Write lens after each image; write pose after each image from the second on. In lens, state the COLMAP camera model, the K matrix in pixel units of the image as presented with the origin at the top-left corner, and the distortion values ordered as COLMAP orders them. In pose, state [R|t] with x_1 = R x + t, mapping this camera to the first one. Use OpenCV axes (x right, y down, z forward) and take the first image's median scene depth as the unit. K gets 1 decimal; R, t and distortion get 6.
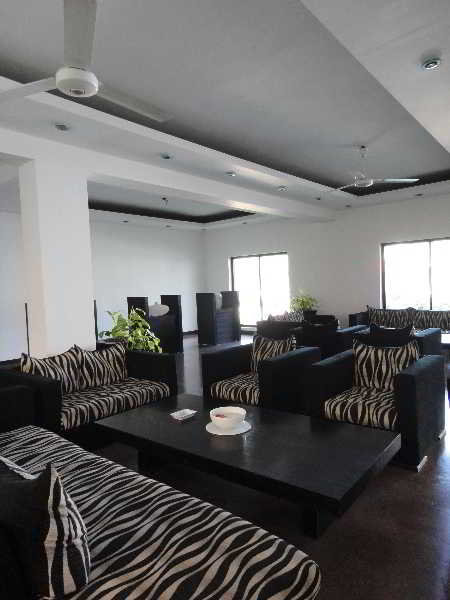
lens RADIAL K [[400.9, 0, 223.0], [0, 400.9, 302.4], [0, 0, 1]] dist [-0.006799, 0.004738]
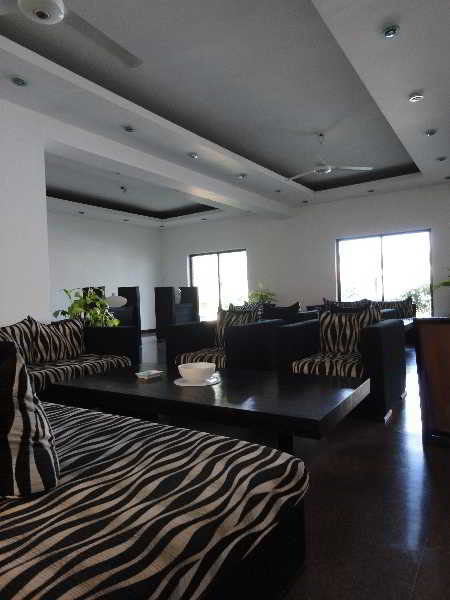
lens RADIAL K [[400.9, 0, 223.0], [0, 400.9, 302.4], [0, 0, 1]] dist [-0.006799, 0.004738]
pose [[0.993673, 0.002531, 0.112284, -0.026565], [0.001244, 0.999437, -0.033539, 0.117932], [-0.112306, 0.033467, 0.993110, 0.022476]]
